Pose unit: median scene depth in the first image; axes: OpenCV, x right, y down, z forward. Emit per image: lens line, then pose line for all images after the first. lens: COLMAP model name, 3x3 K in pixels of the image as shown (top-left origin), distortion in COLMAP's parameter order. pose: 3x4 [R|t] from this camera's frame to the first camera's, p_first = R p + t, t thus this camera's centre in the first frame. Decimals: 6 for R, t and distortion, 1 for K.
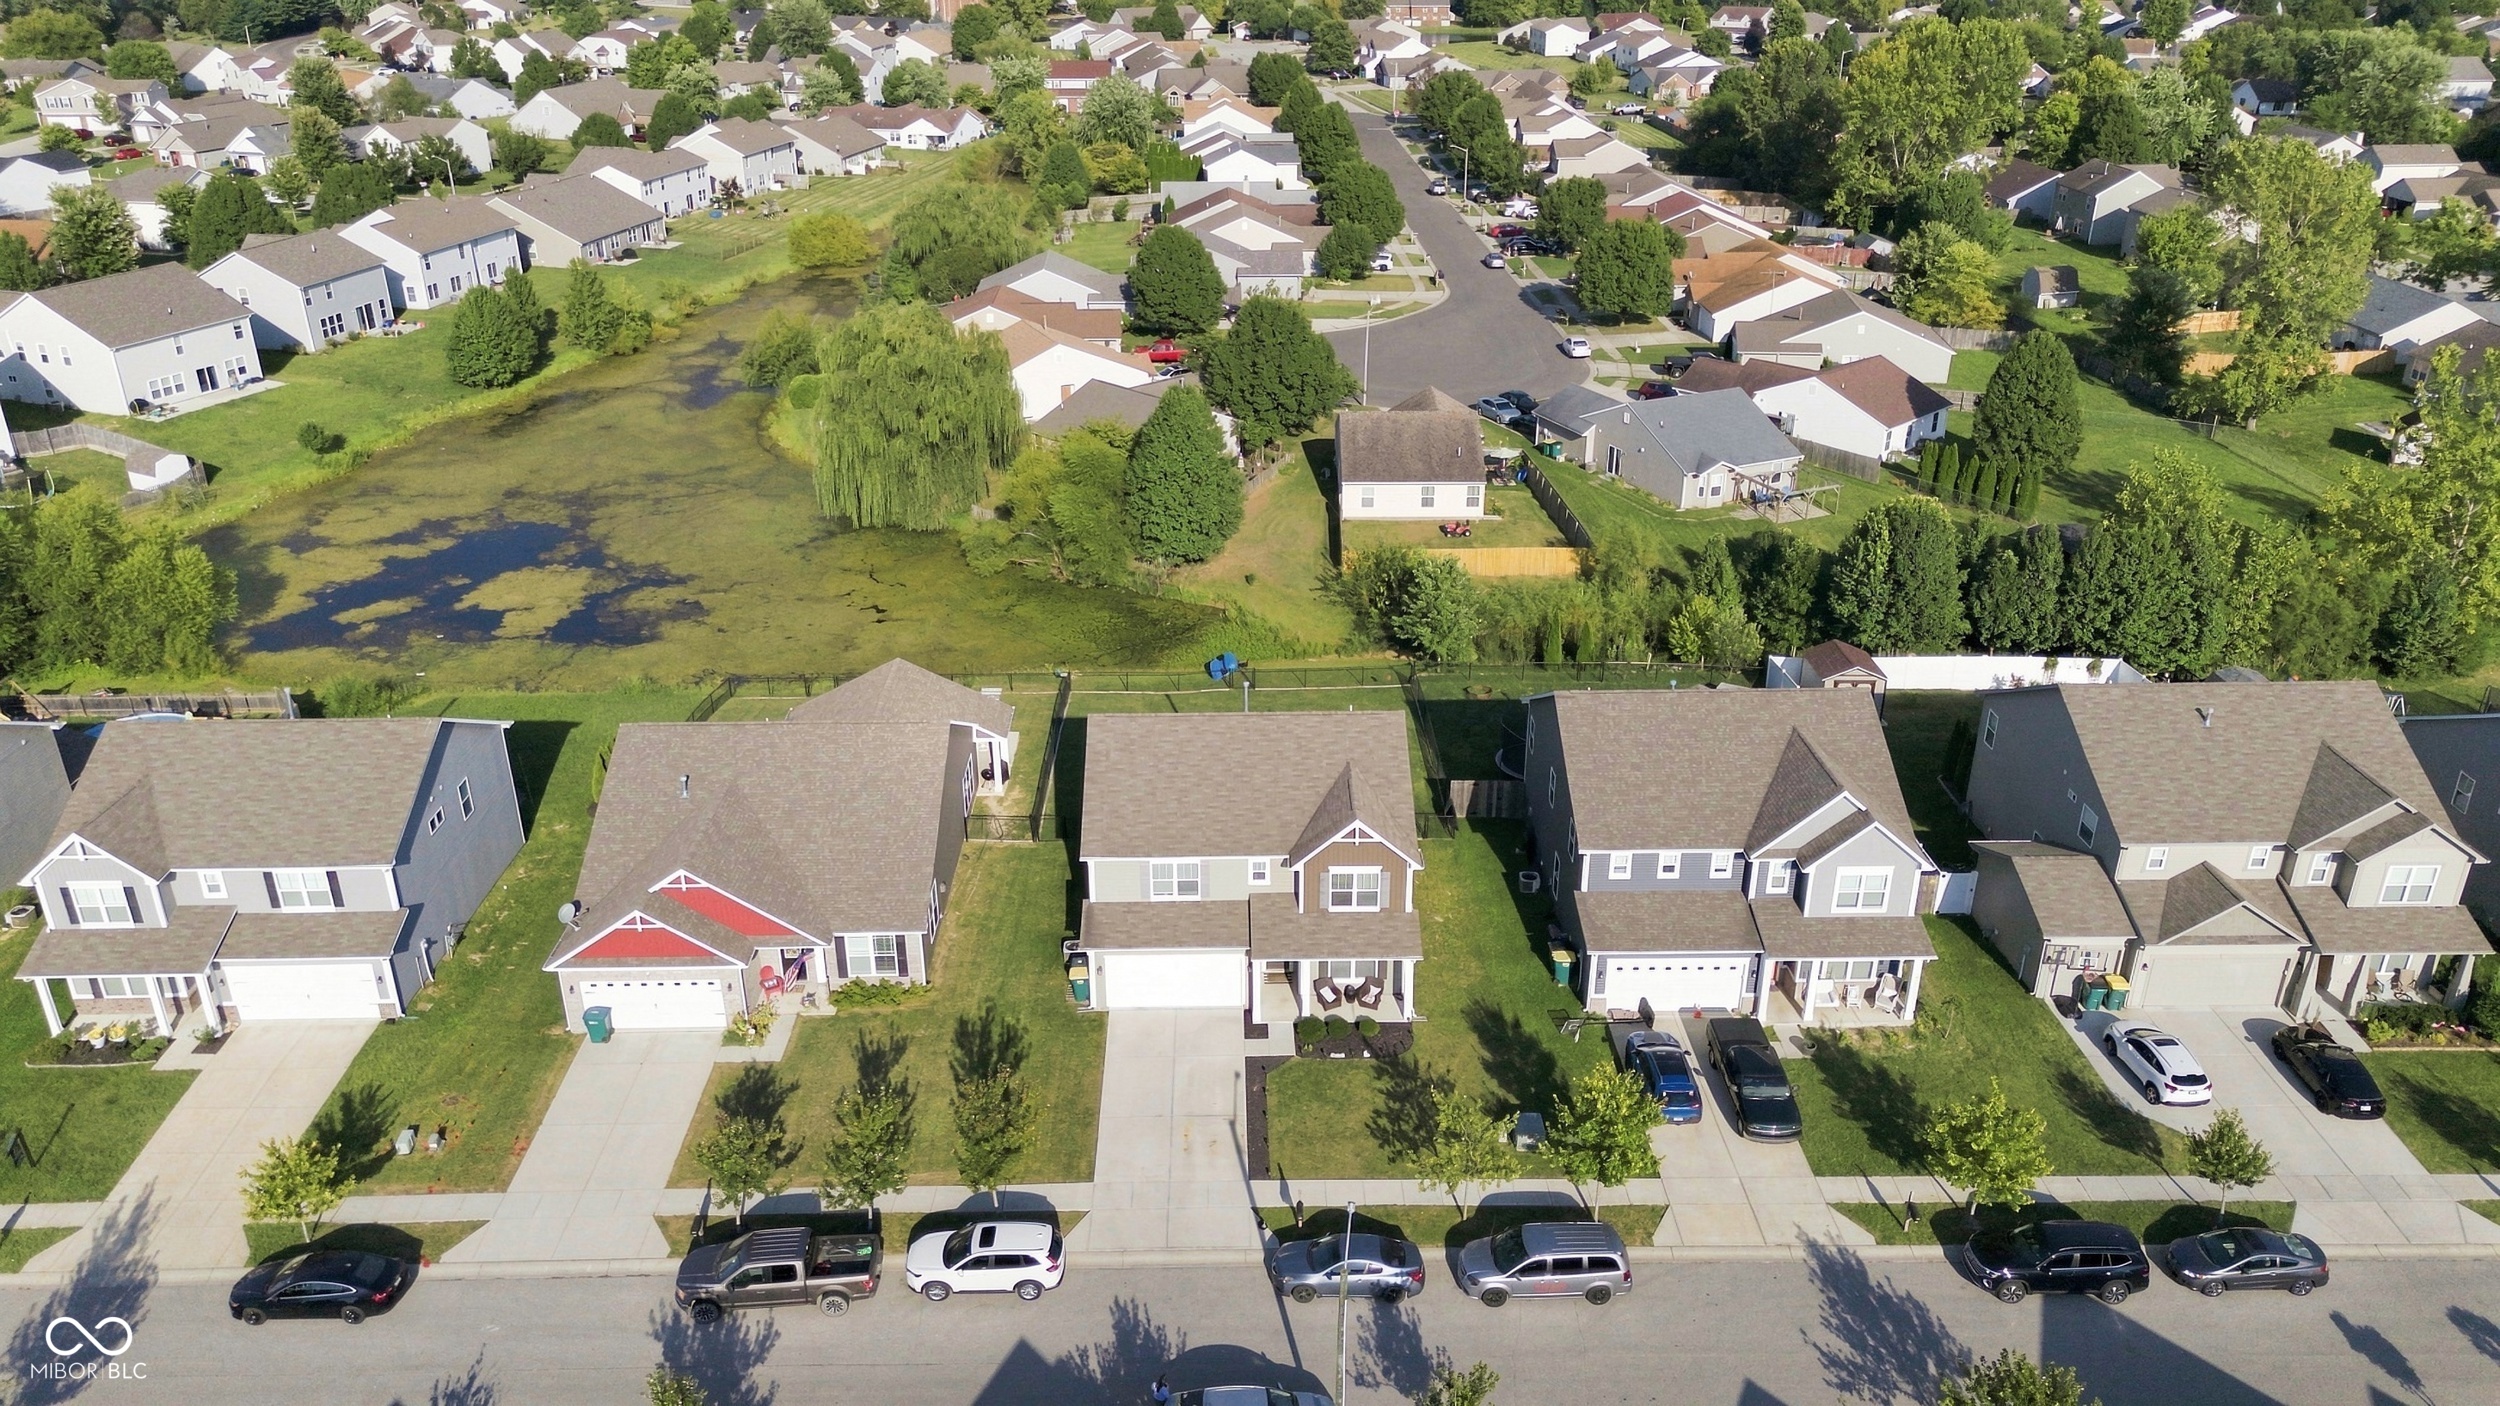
lens RADIAL K [[1760.9, 0, 1245.2], [0, 1760.9, 742.1], [0, 0, 1]] dist [0.082737, -0.096825]
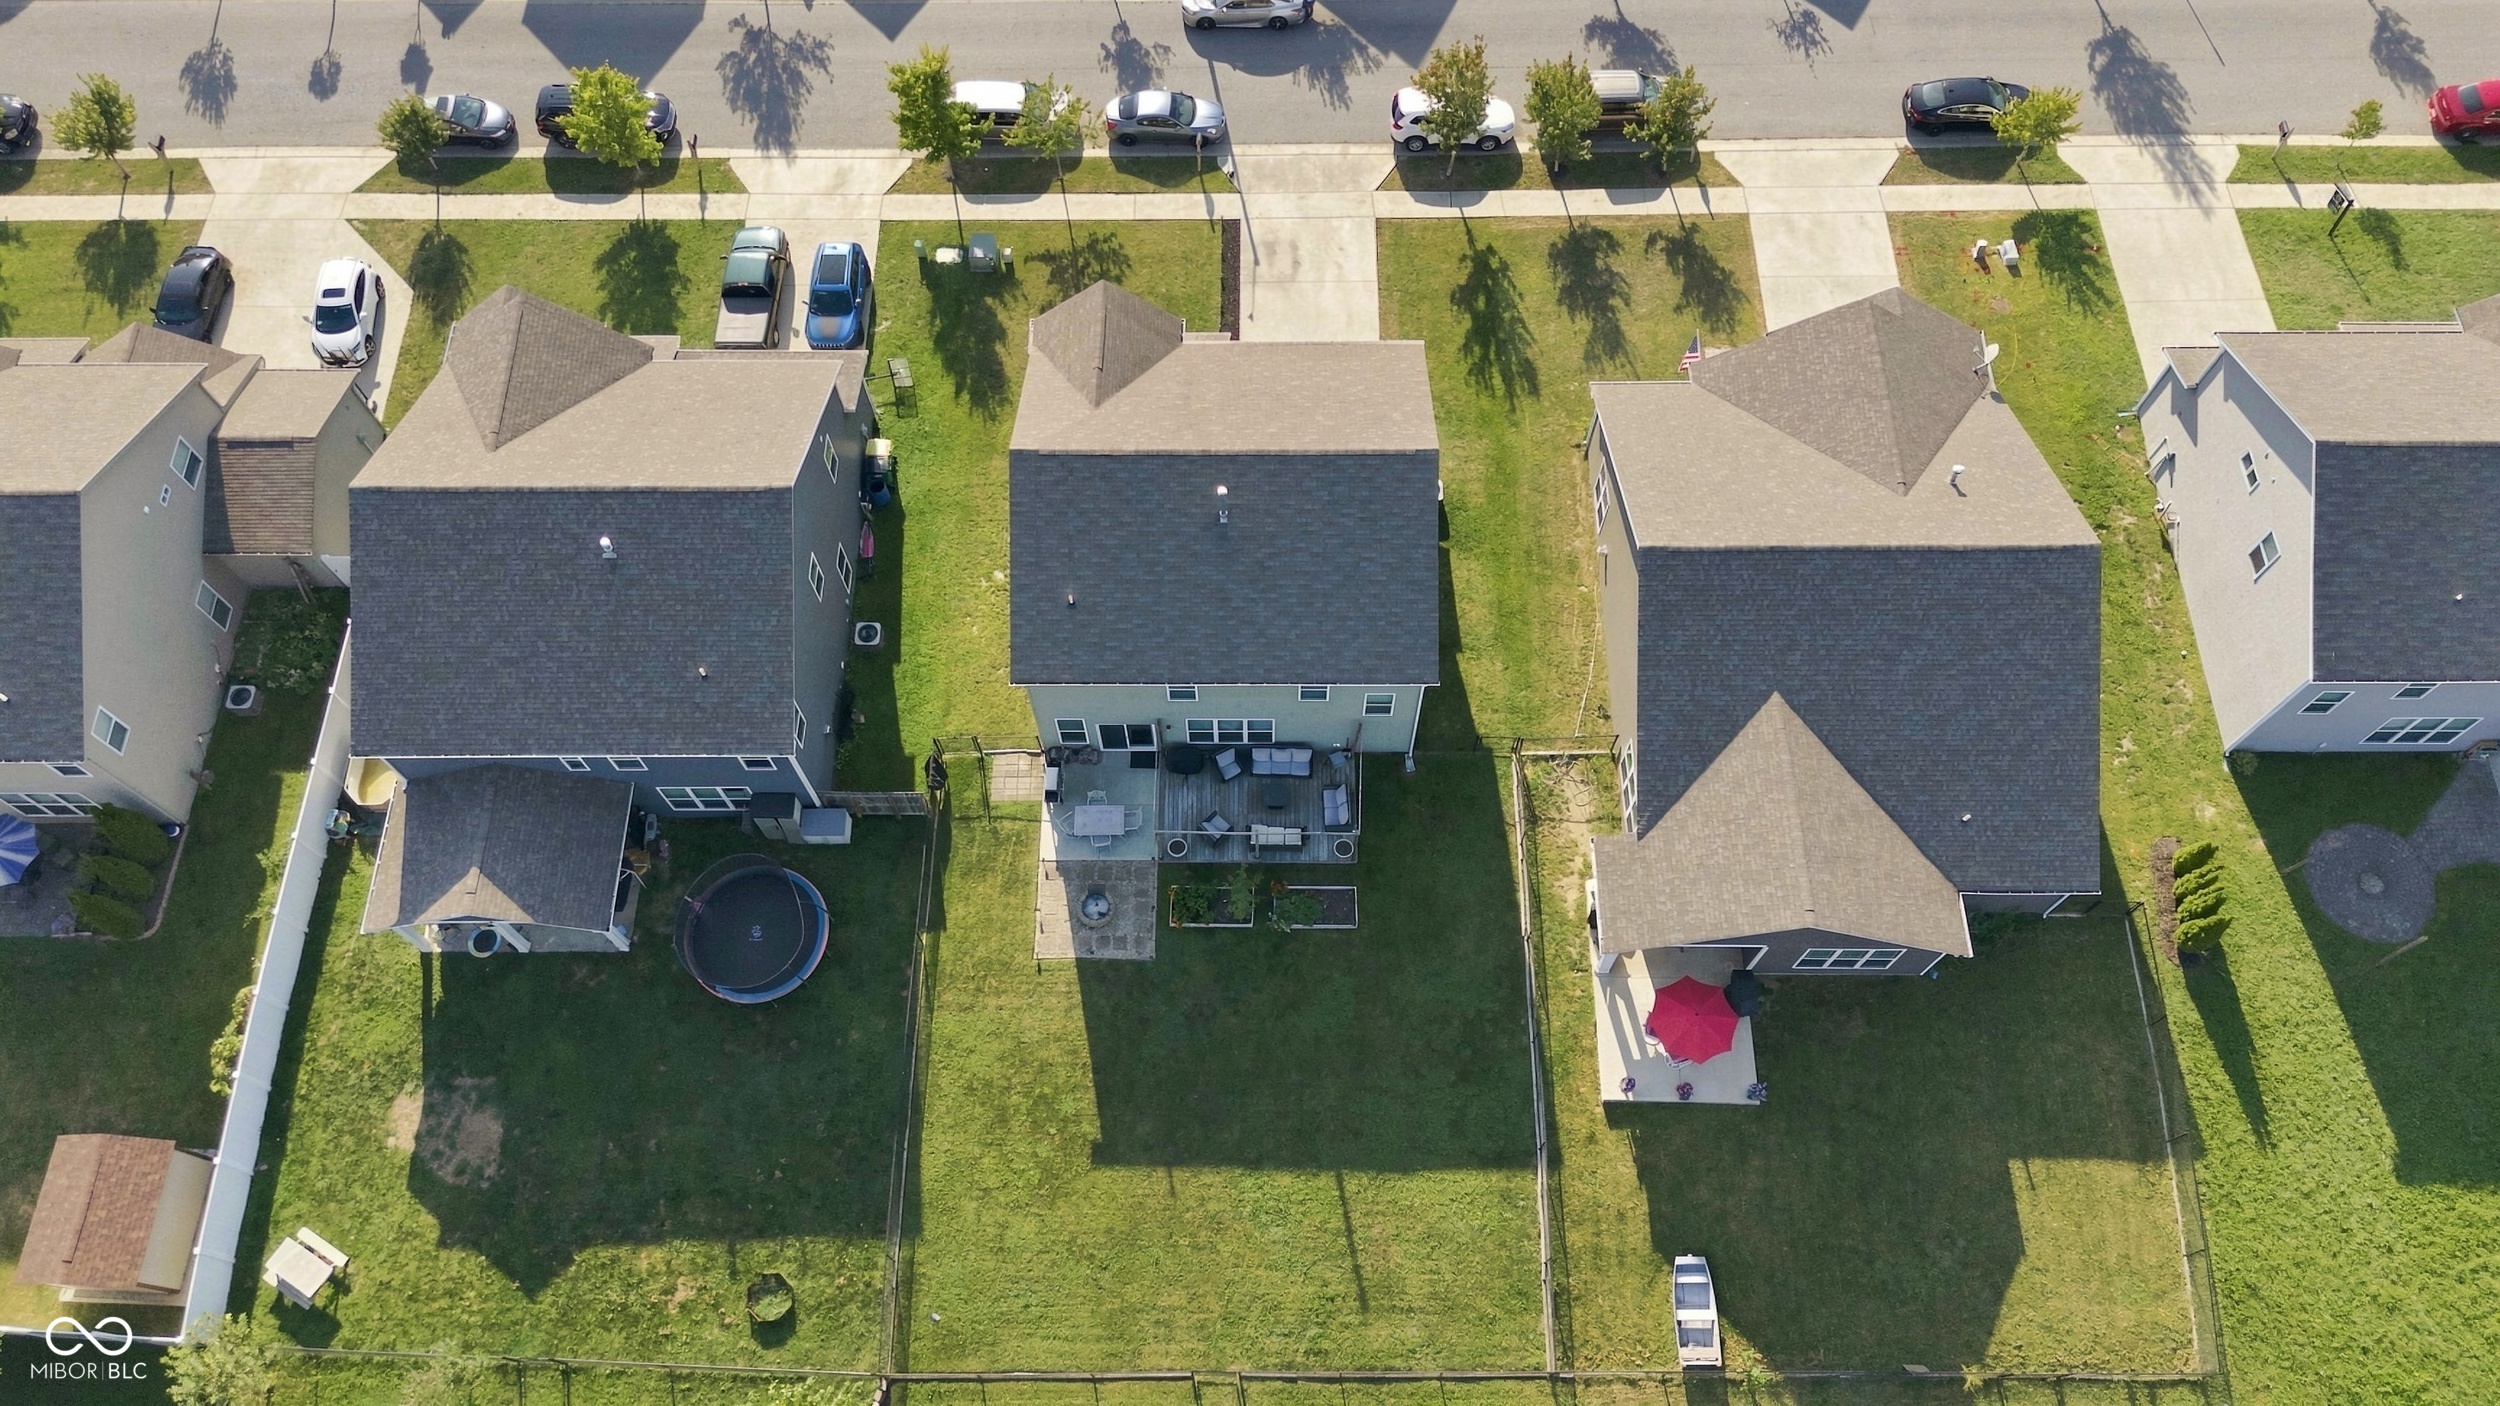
lens RADIAL K [[1760.9, 0, 1245.2], [0, 1760.9, 742.1], [0, 0, 1]] dist [0.082737, -0.096825]
pose [[-0.999742, -0.016818, 0.015285, -0.022525], [0.015463, -0.010484, 0.999825, -0.847056], [-0.016655, 0.999804, 0.010742, 1.244705]]
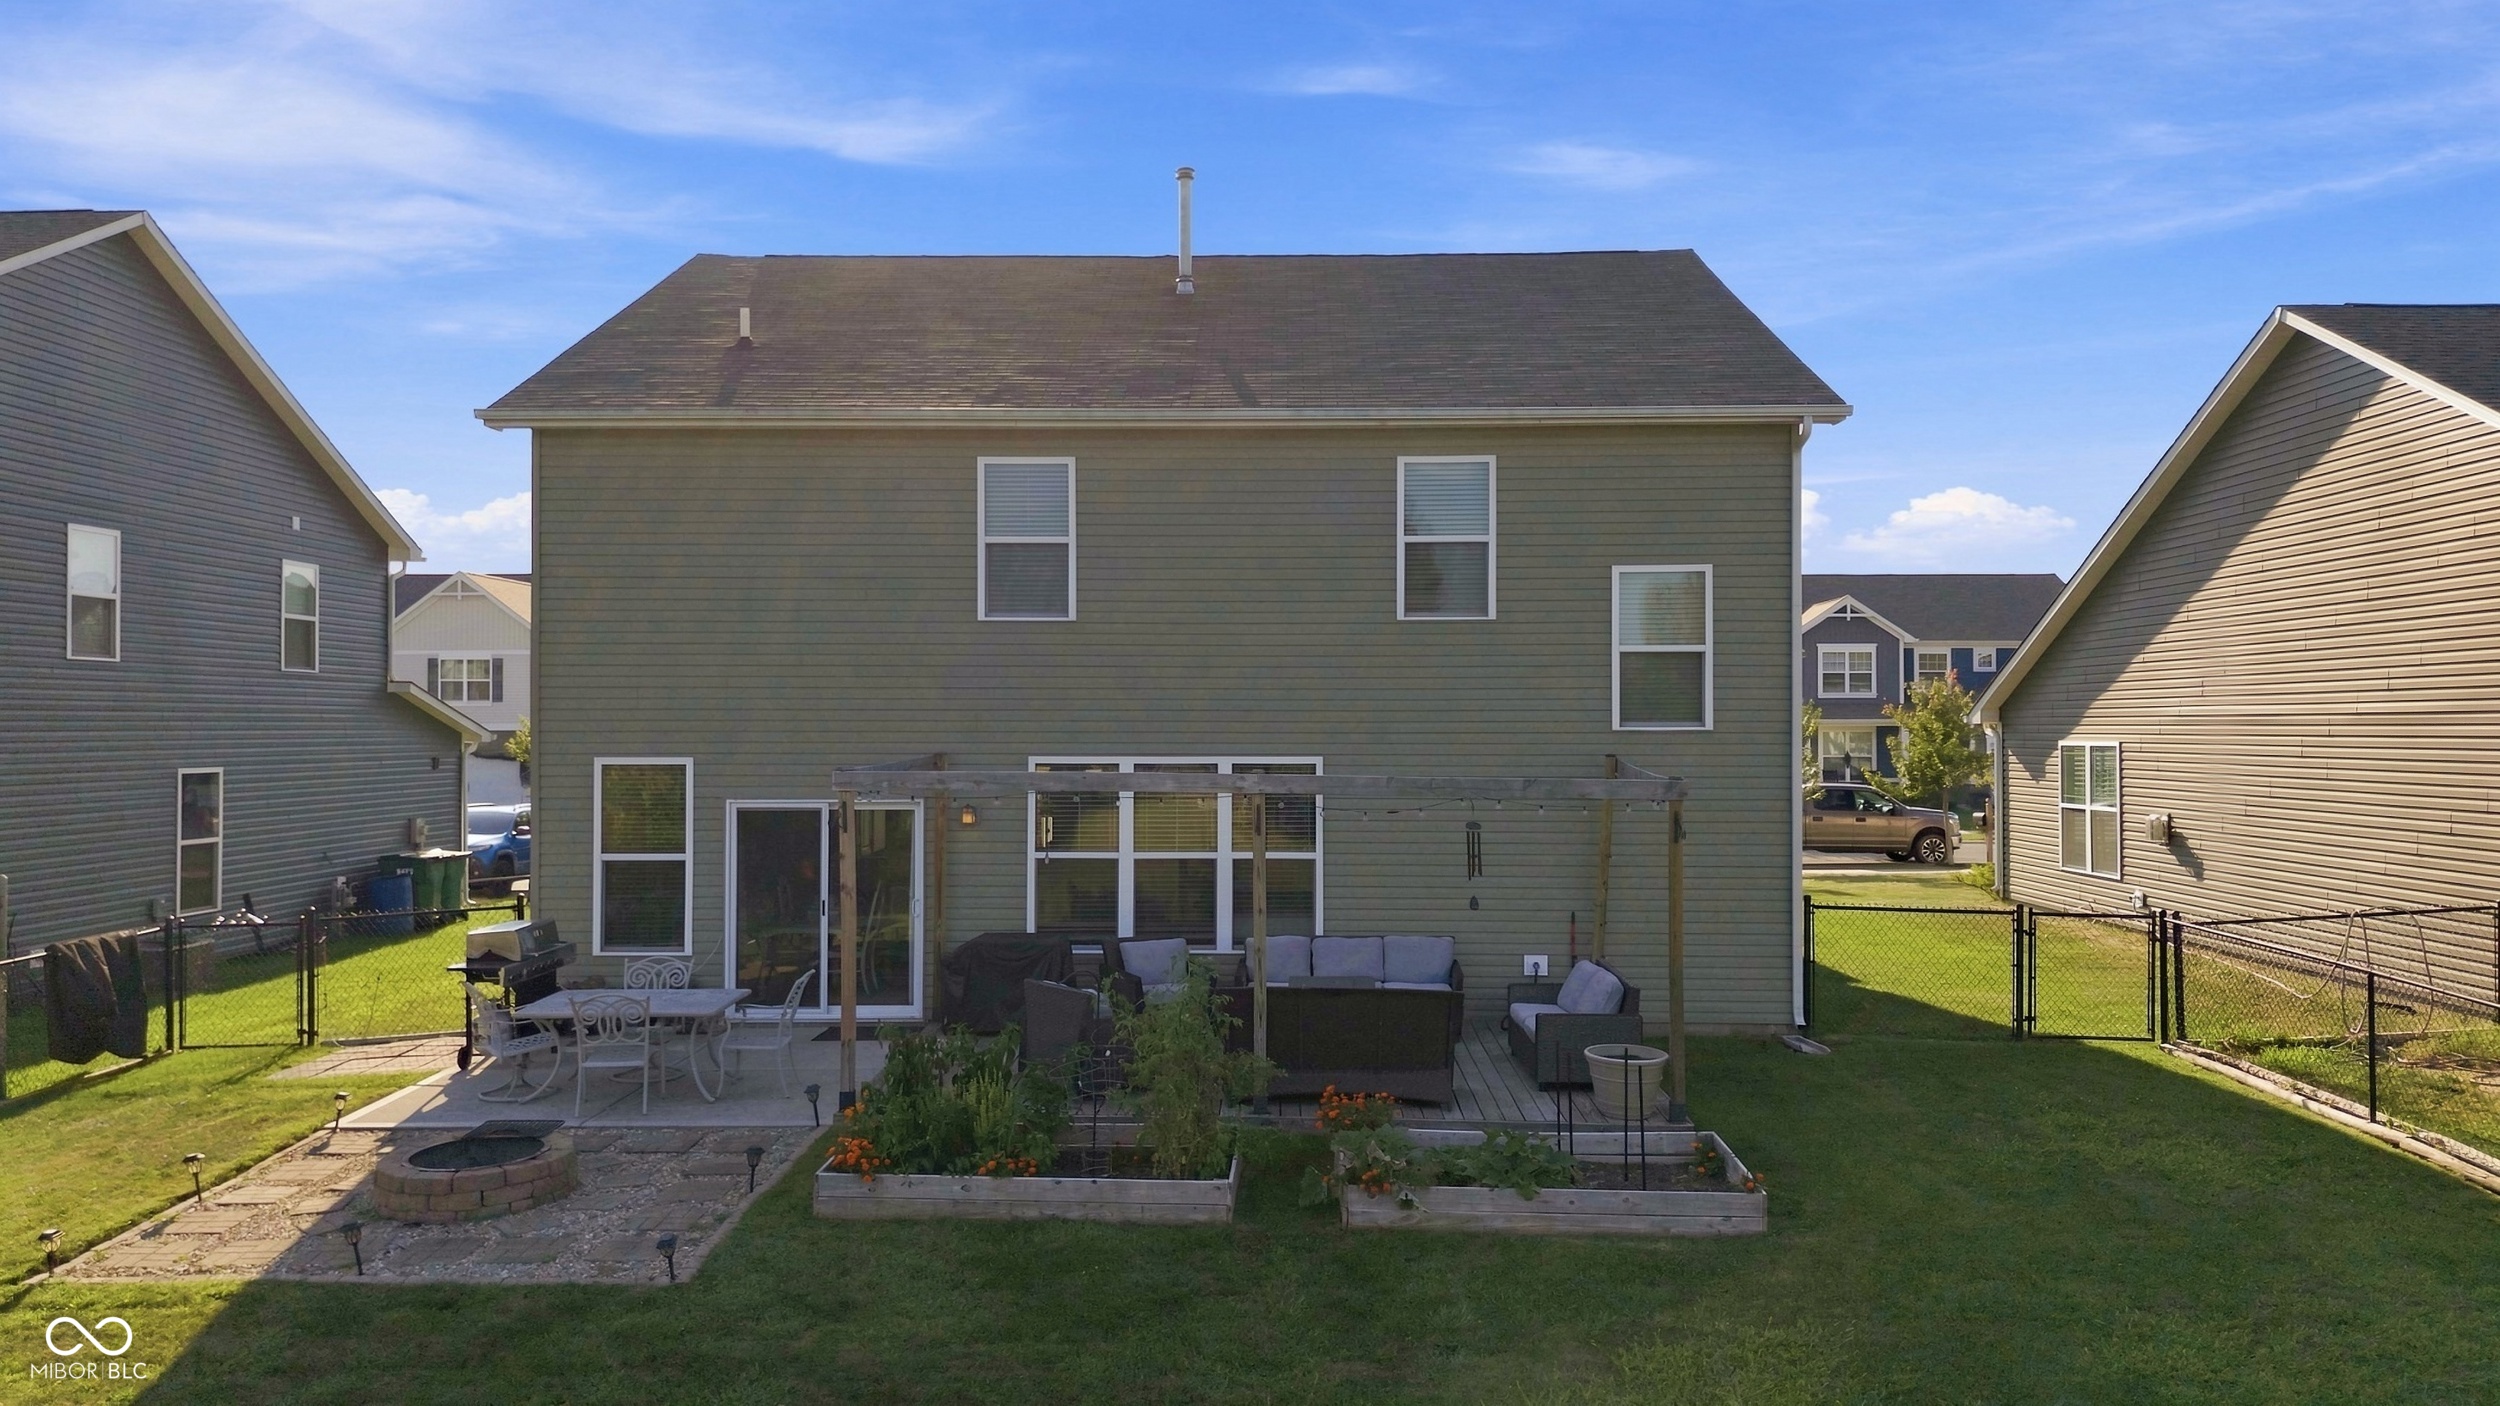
lens RADIAL K [[1788.1, 0, 1250.0], [0, 1788.1, 703.0], [0, 0, 1]] dist [0.062529, -0.076014]
pose [[-0.999476, -0.003806, 0.032150, -0.021278], [0.010011, 0.908059, 0.418722, -0.086034], [-0.030787, 0.418825, -0.907545, 1.485662]]
